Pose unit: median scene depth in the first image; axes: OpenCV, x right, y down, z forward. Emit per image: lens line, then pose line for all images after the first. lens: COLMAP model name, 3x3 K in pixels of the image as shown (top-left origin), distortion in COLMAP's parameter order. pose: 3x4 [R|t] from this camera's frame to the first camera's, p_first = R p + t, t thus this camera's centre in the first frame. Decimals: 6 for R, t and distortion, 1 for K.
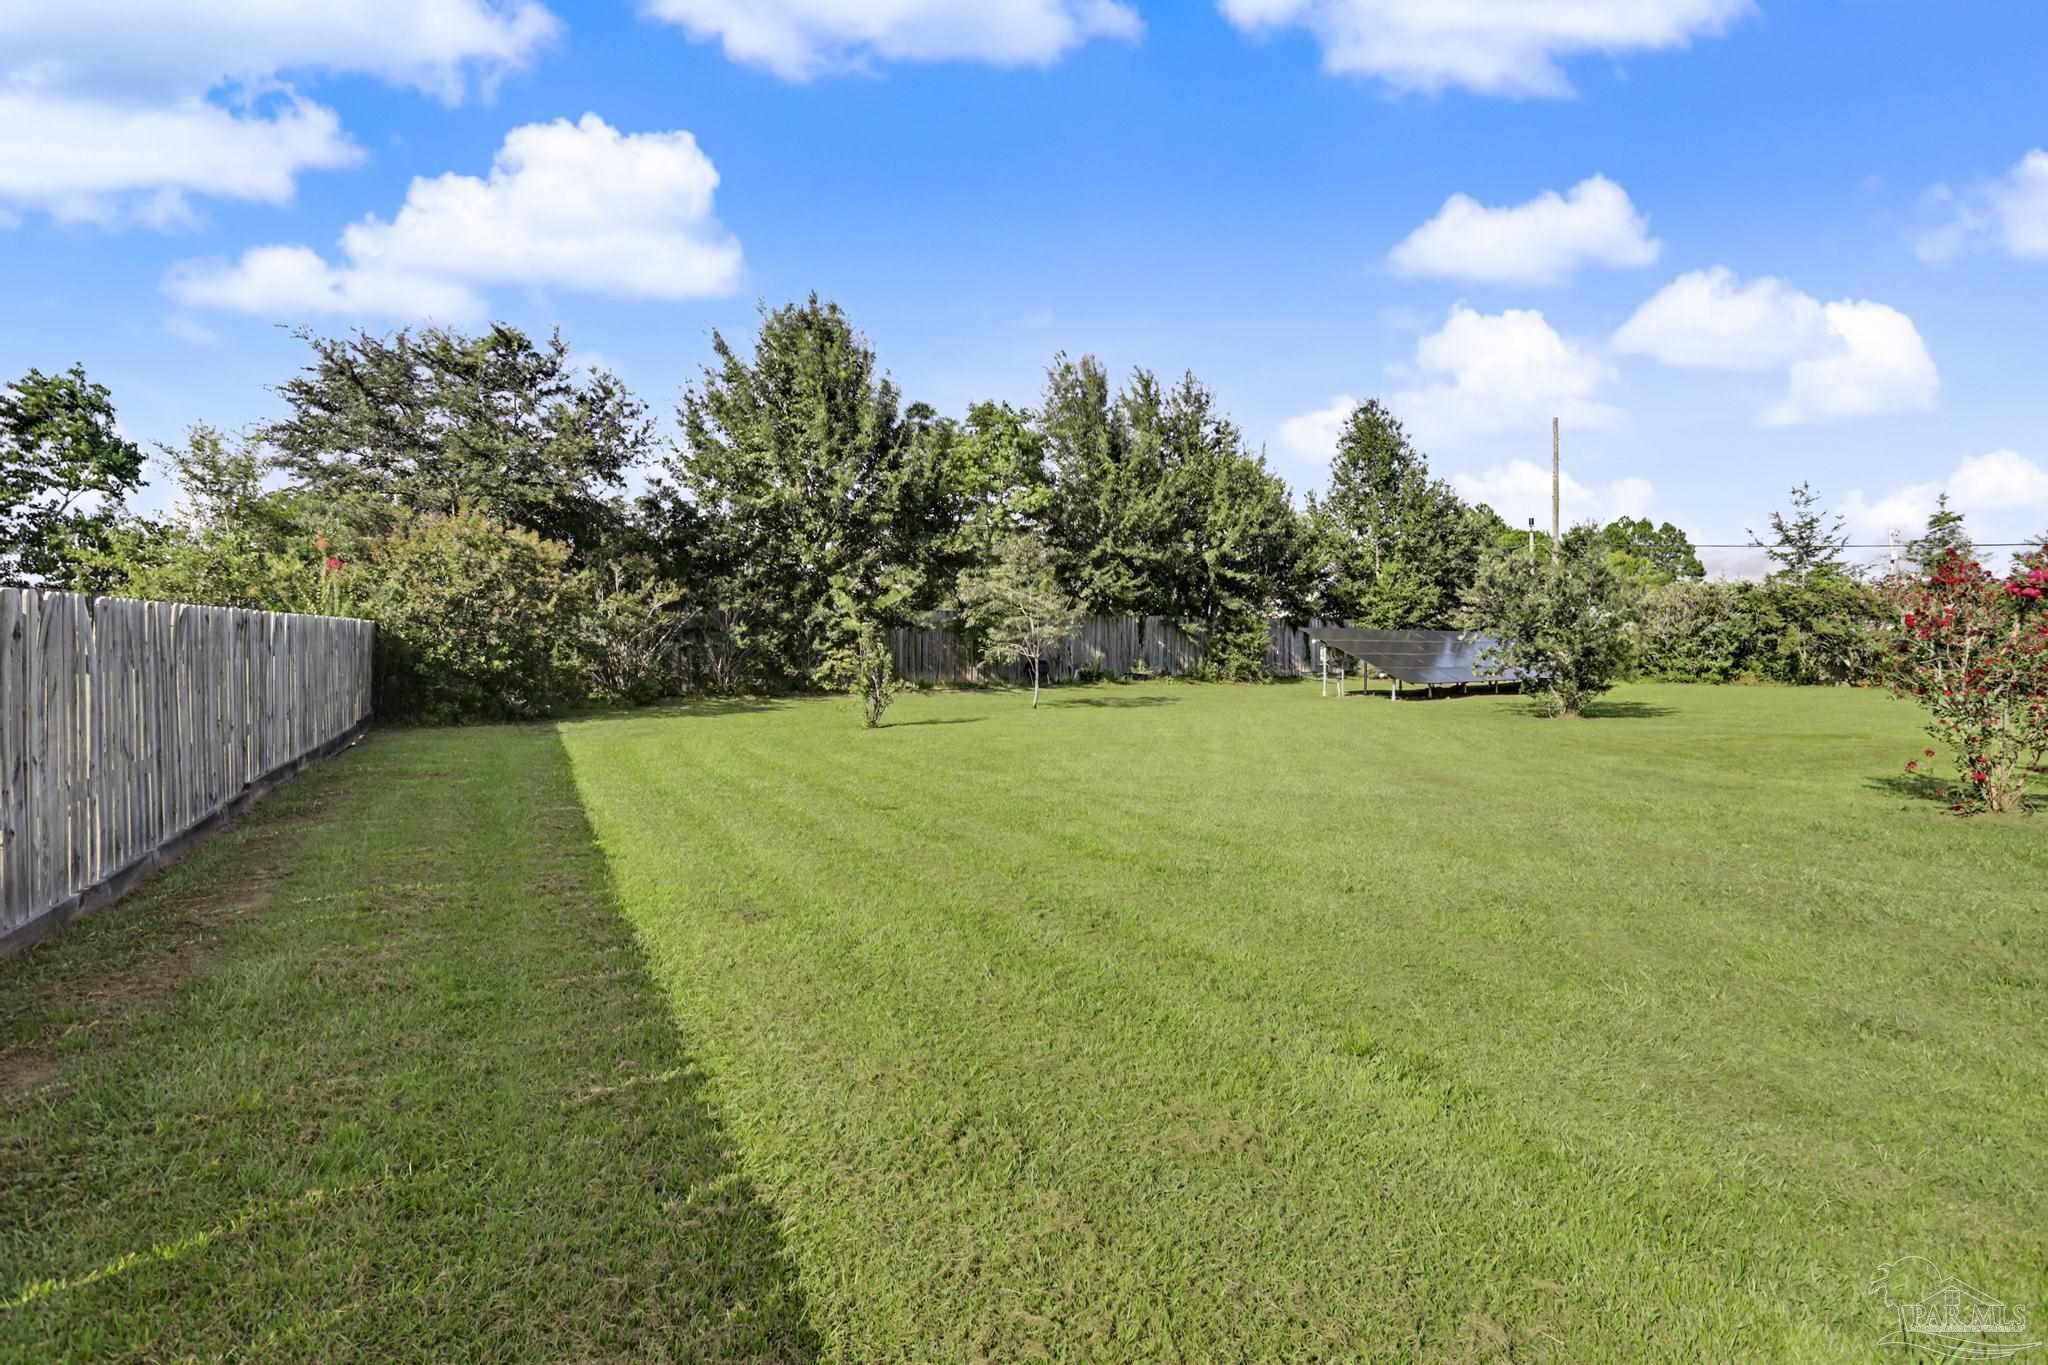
lens RADIAL K [[1010.3, 0, 1036.5], [0, 1010.3, 652.6], [0, 0, 1]] dist [-0.002534, -0.000194]
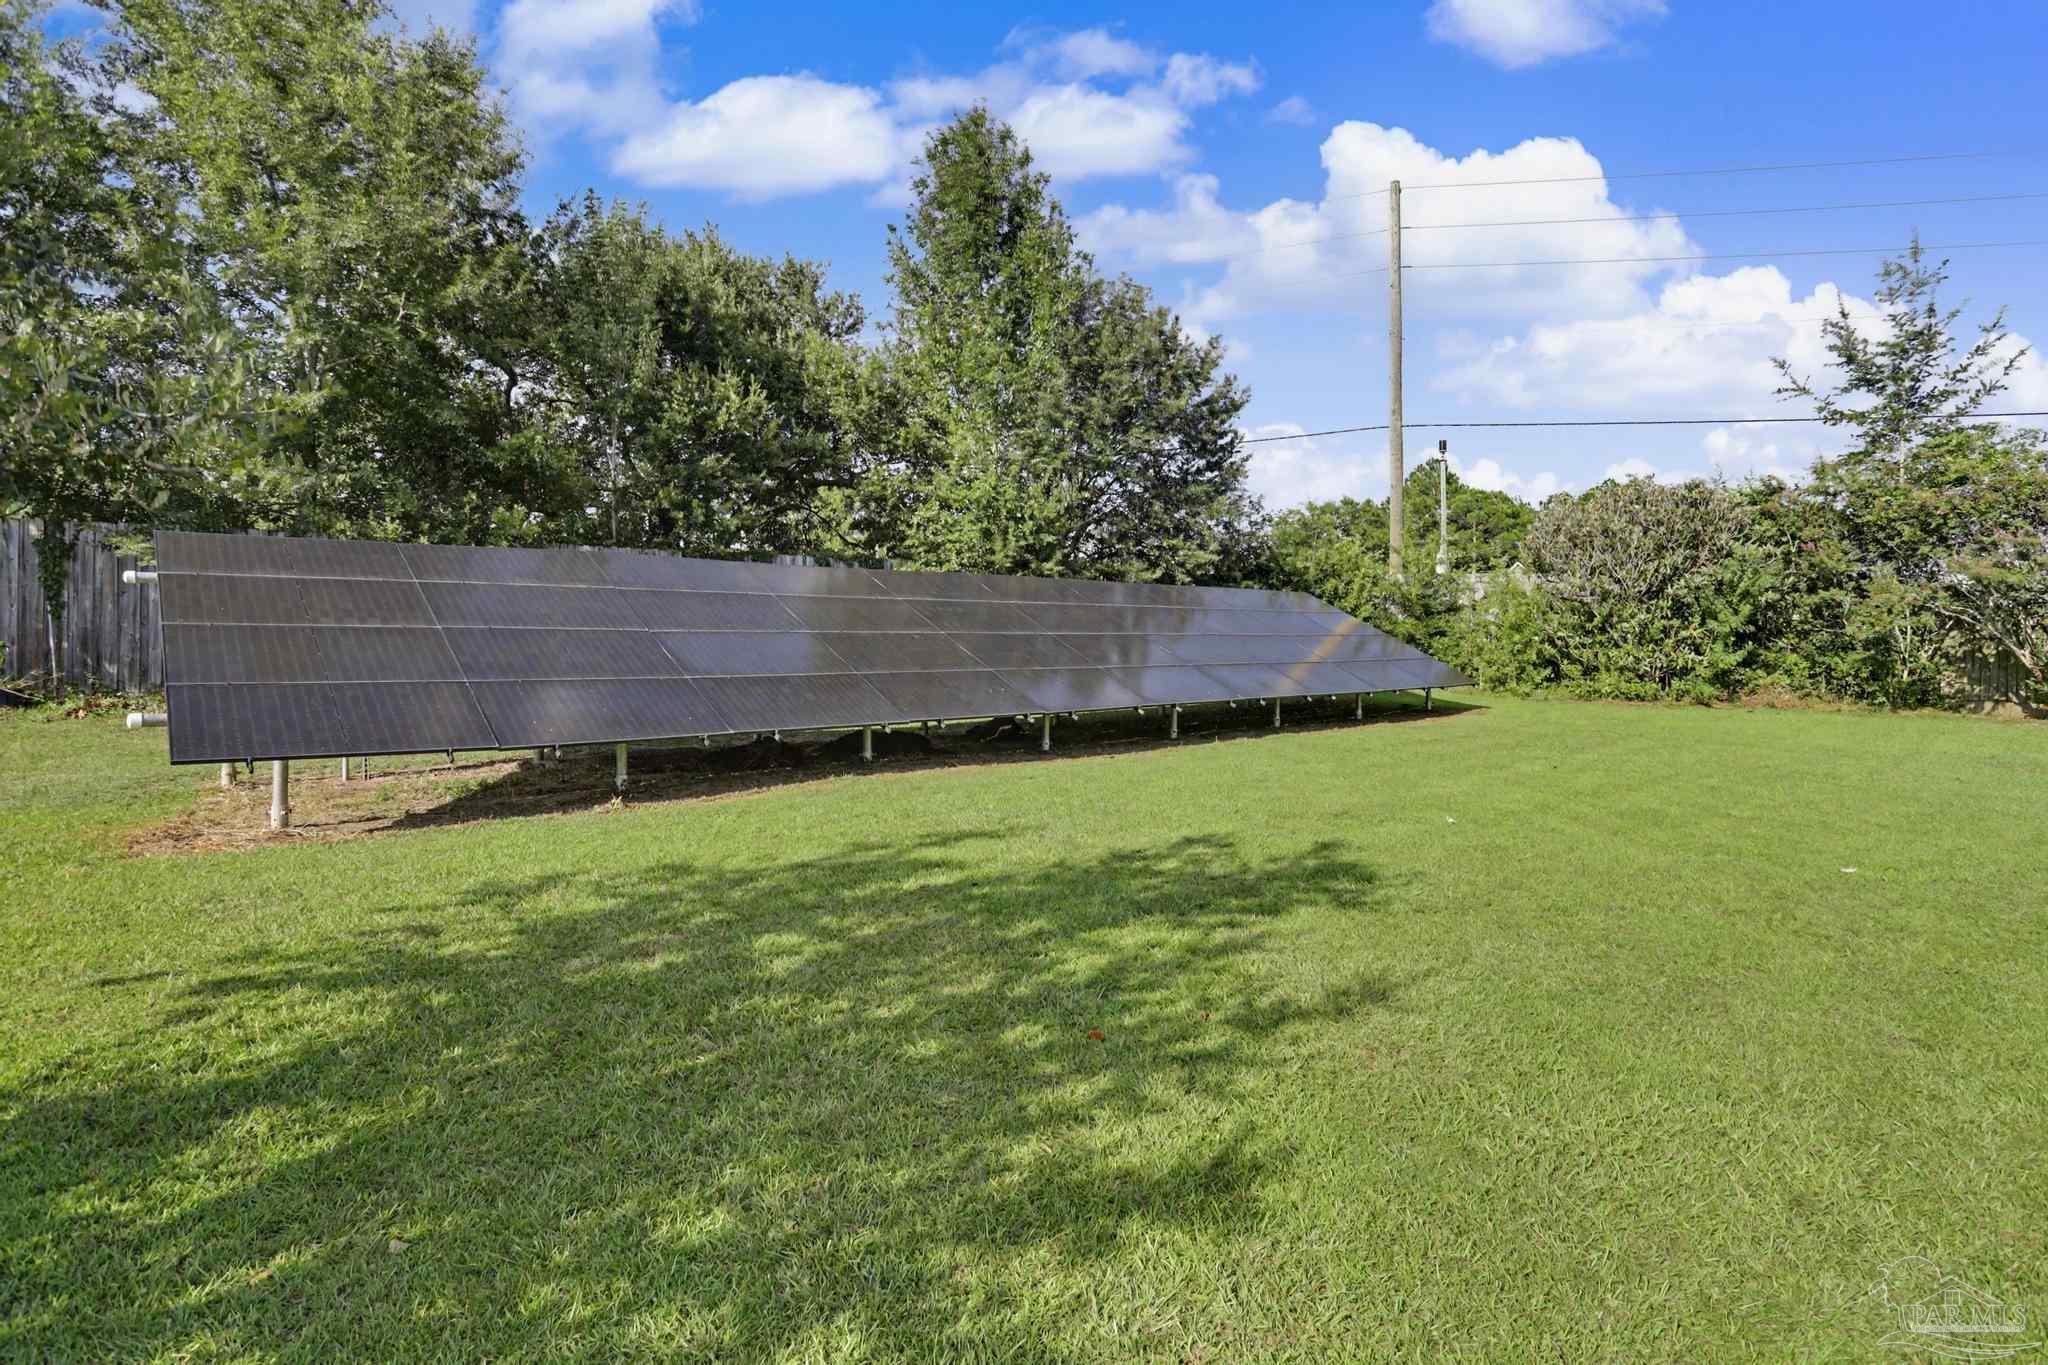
lens RADIAL K [[1010.3, 0, 1036.5], [0, 1010.3, 652.6], [0, 0, 1]] dist [-0.002534, -0.000194]
pose [[0.999872, 0.001455, -0.015908, 0.391691], [-0.001386, 0.999989, 0.004401, 0.006925], [0.015914, -0.004378, 0.999864, 0.556566]]
